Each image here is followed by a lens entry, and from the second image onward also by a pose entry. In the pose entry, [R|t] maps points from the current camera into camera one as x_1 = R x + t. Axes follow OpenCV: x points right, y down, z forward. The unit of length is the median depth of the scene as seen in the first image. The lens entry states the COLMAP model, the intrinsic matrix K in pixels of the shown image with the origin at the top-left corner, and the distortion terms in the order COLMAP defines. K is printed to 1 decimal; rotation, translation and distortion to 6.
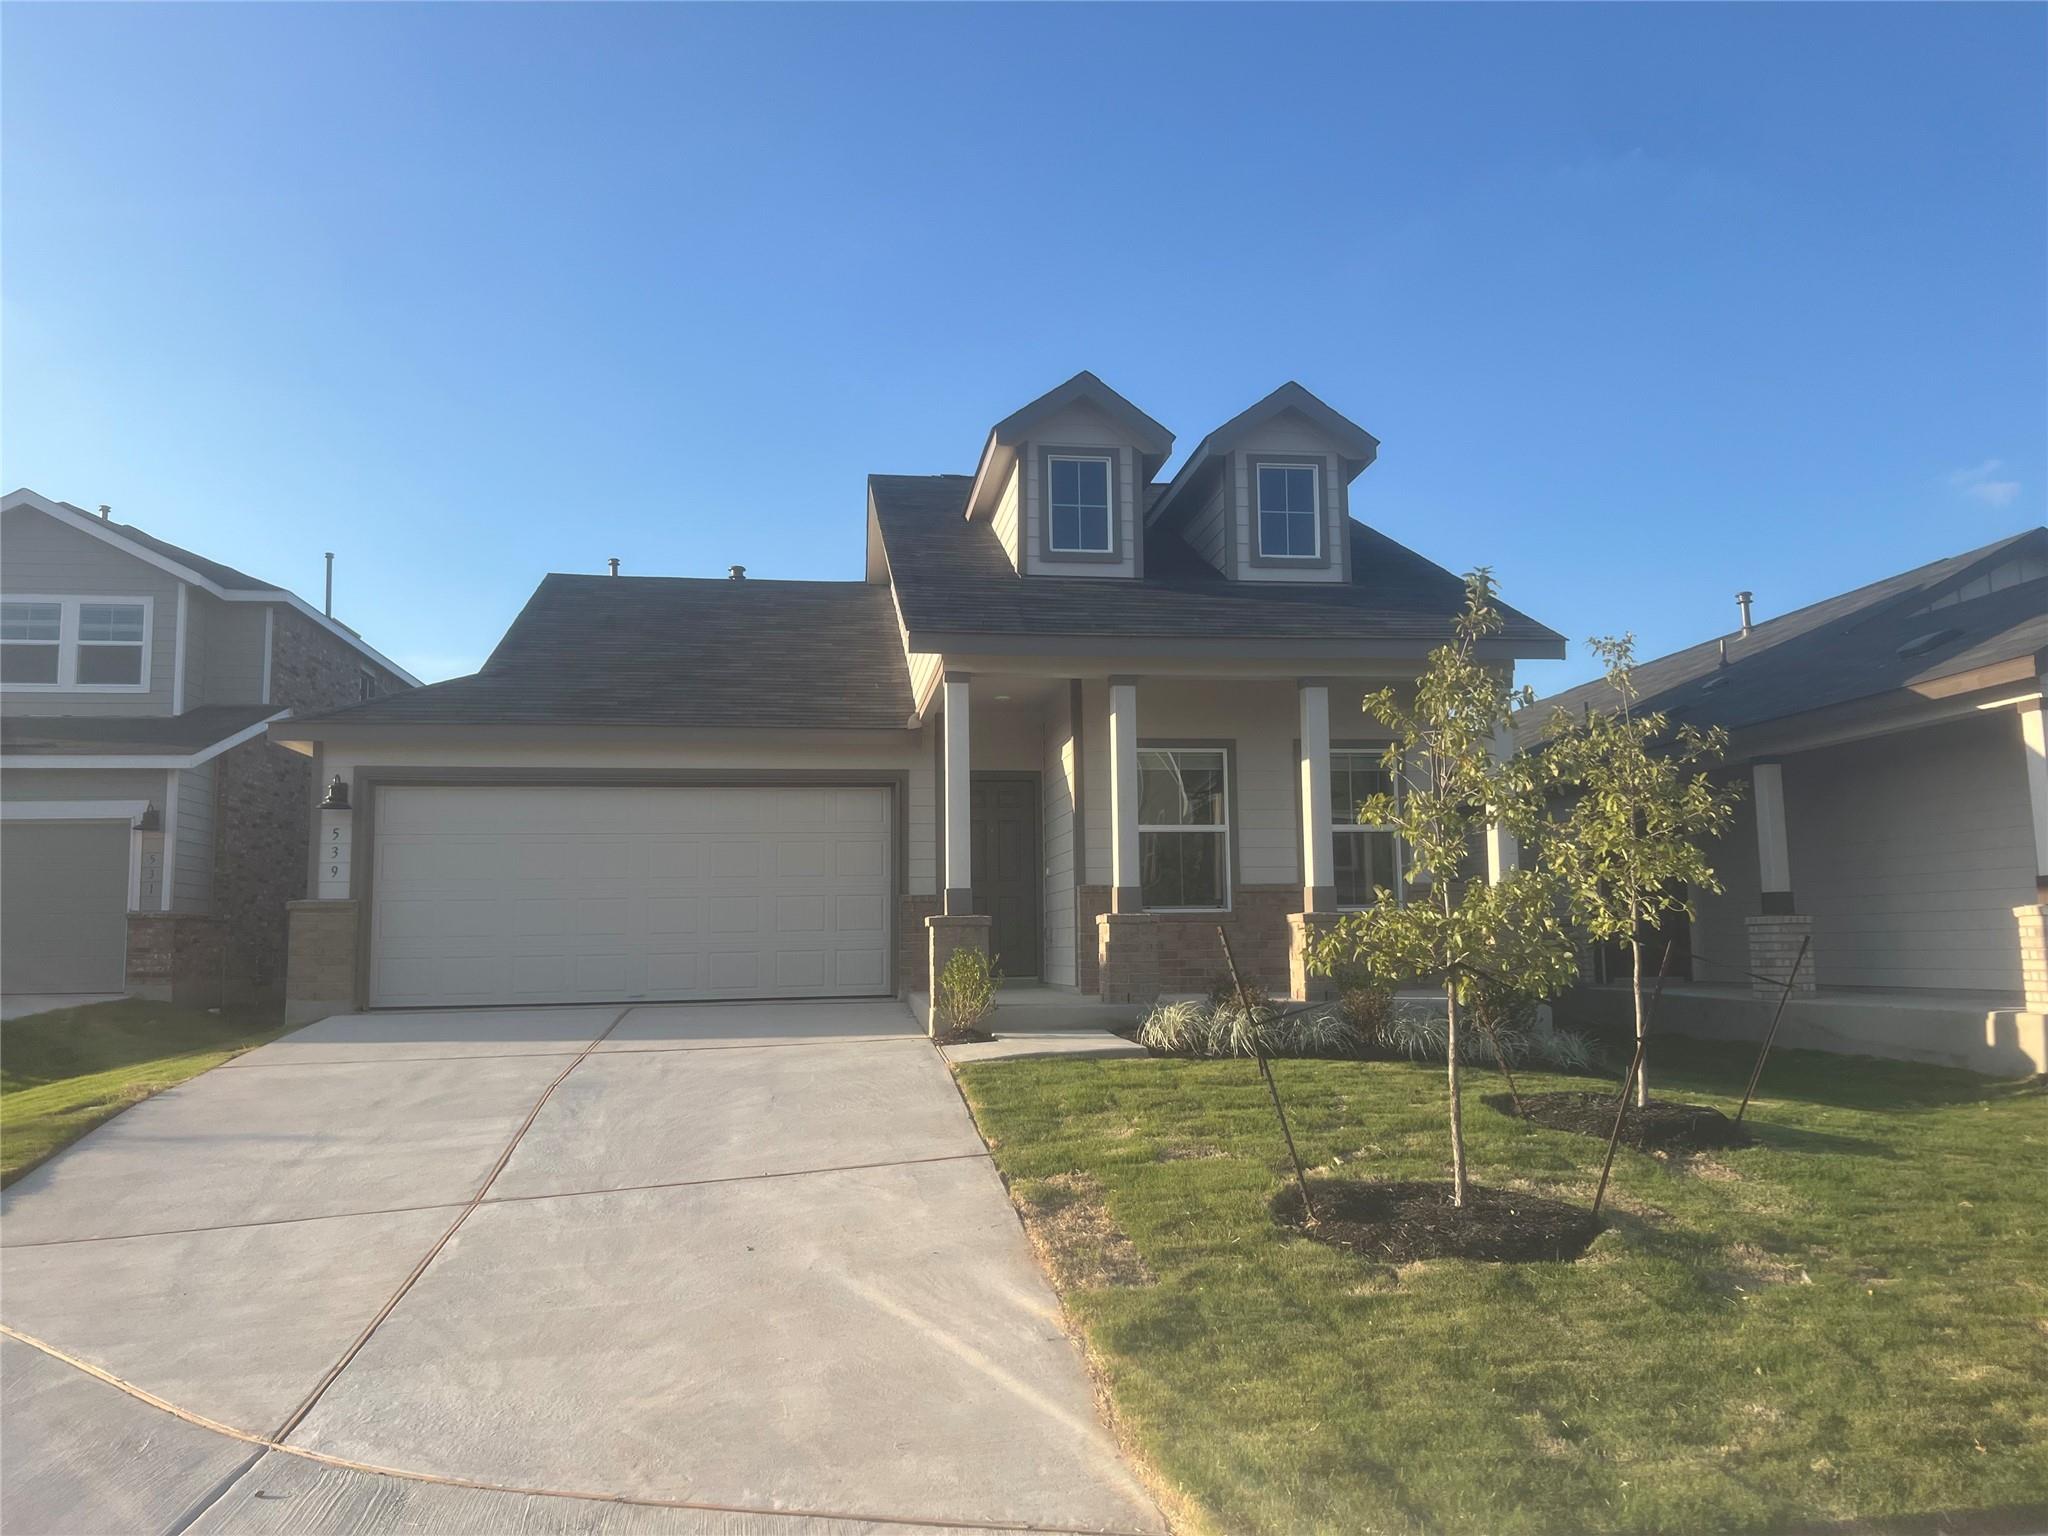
lens RADIAL K [[1535.0, 0, 1045.1], [0, 1535.0, 778.5], [0, 0, 1]] dist [0.065027, -0.070762]
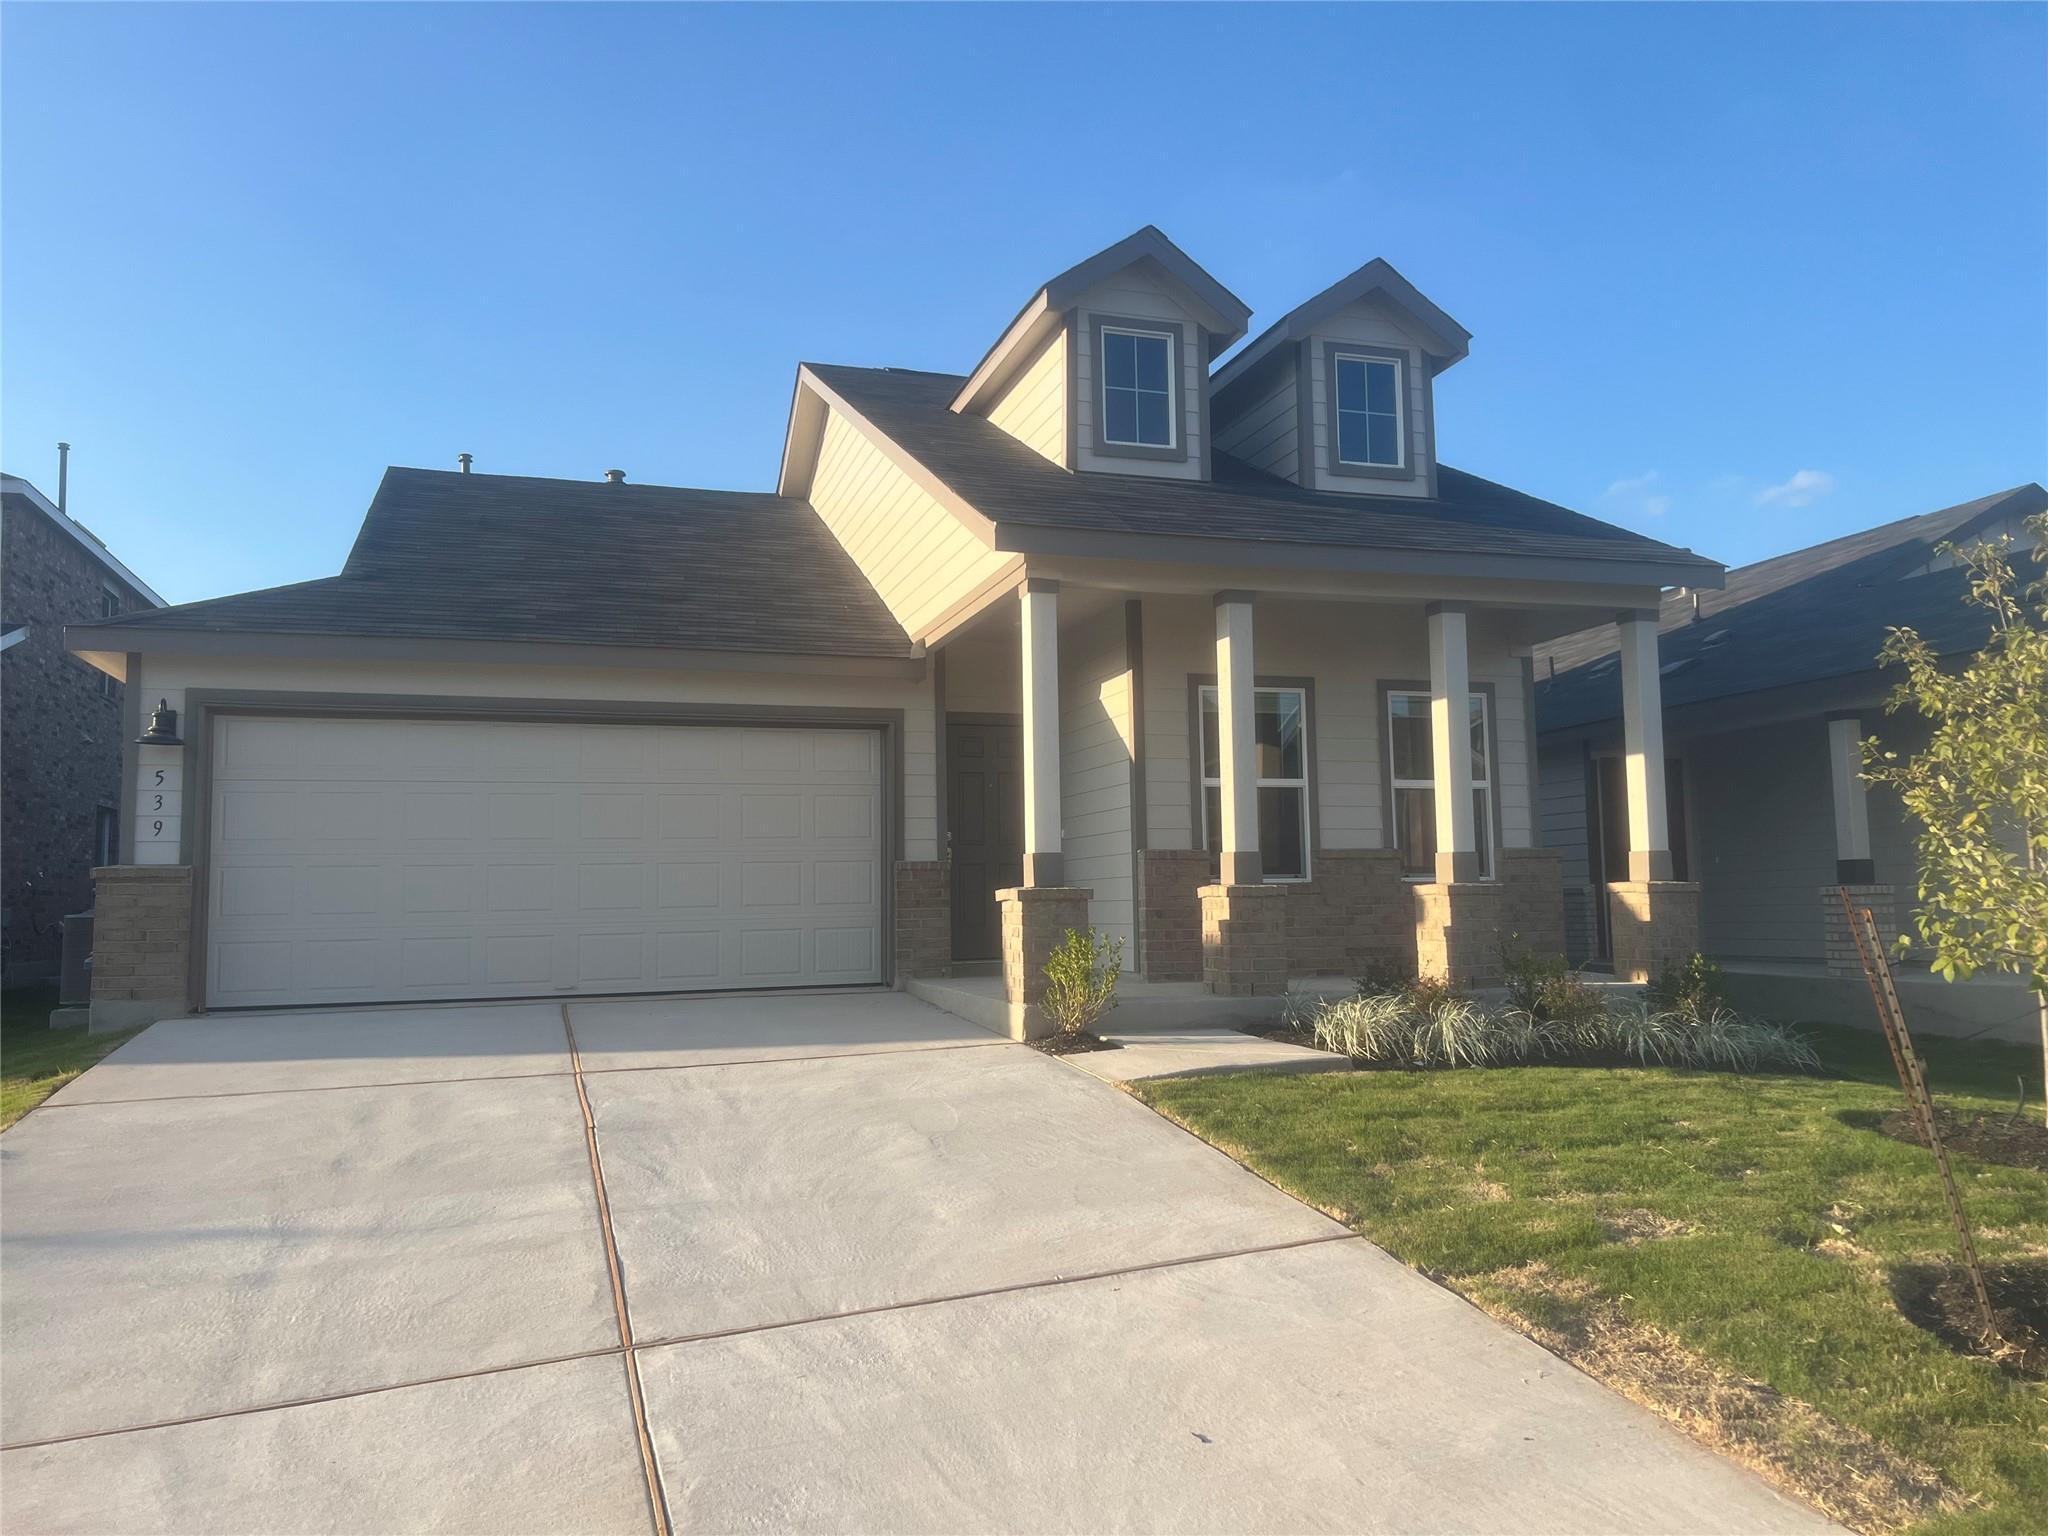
lens RADIAL K [[1535.0, 0, 1038.9], [0, 1535.0, 768.2], [0, 0, 1]] dist [0.065027, -0.070762]
pose [[0.985941, 0.011938, 0.166664, -0.162709], [-0.014403, 0.999804, 0.013589, 0.014606], [-0.166470, -0.015799, 0.985920, 0.187538]]
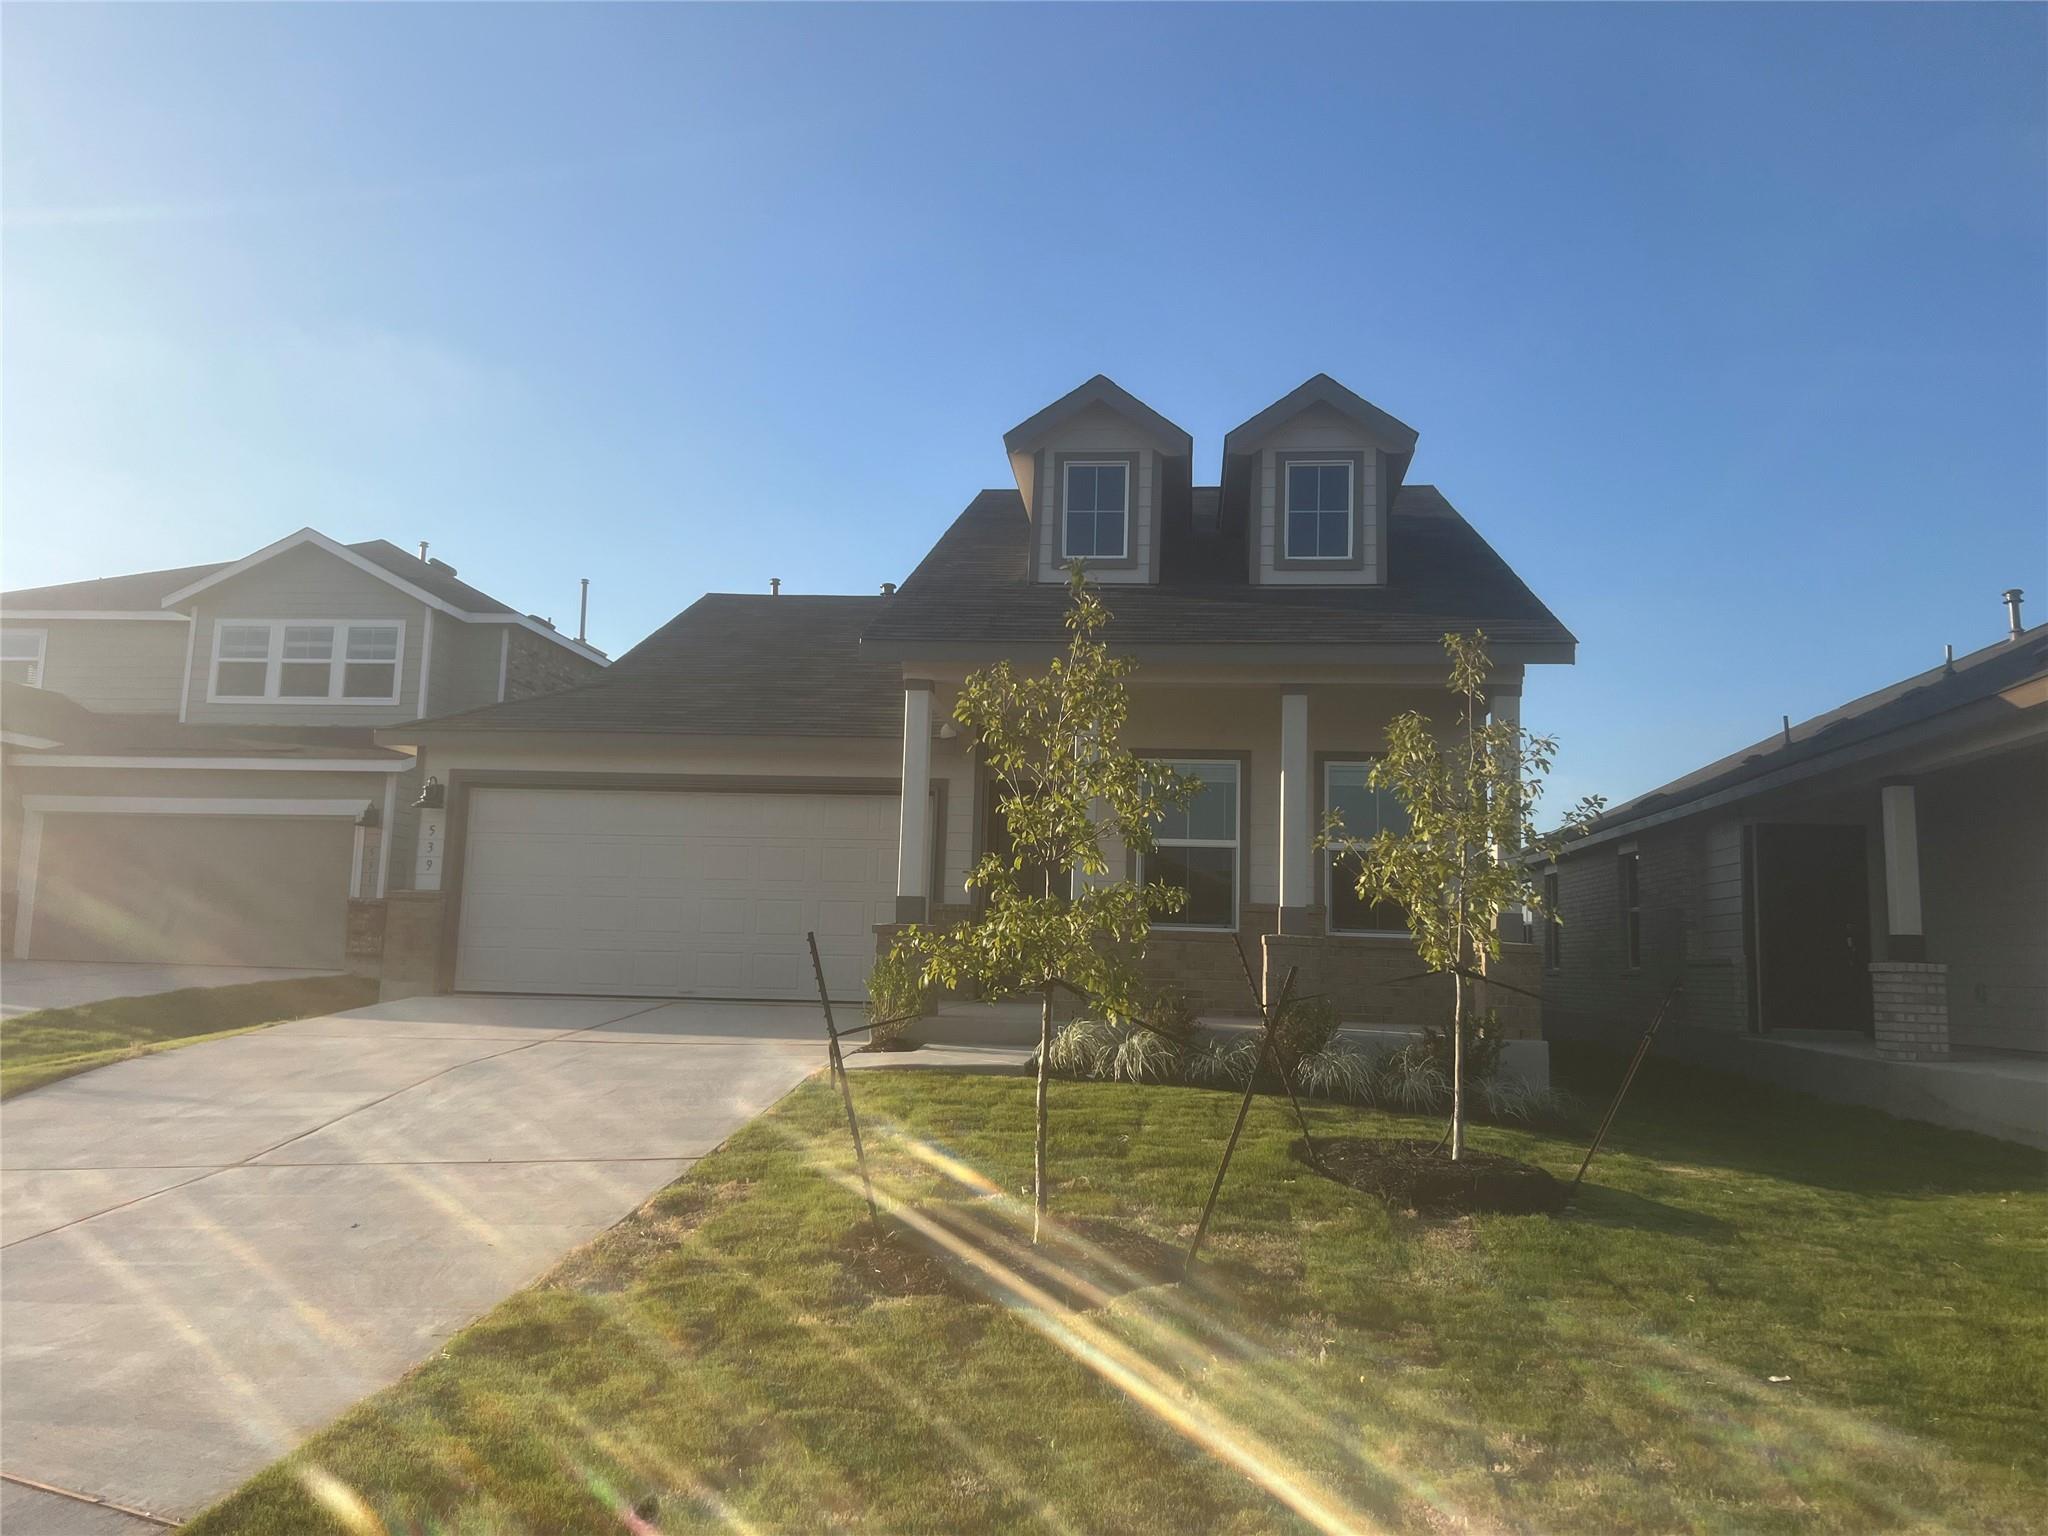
lens RADIAL K [[1535.0, 0, 1040.5], [0, 1535.0, 763.5], [0, 0, 1]] dist [0.065027, -0.070762]
pose [[0.967433, 0.010356, -0.252914, 0.234909], [-0.015873, 0.999678, -0.019785, 0.002990], [0.252628, 0.023156, 0.967286, 0.046223]]
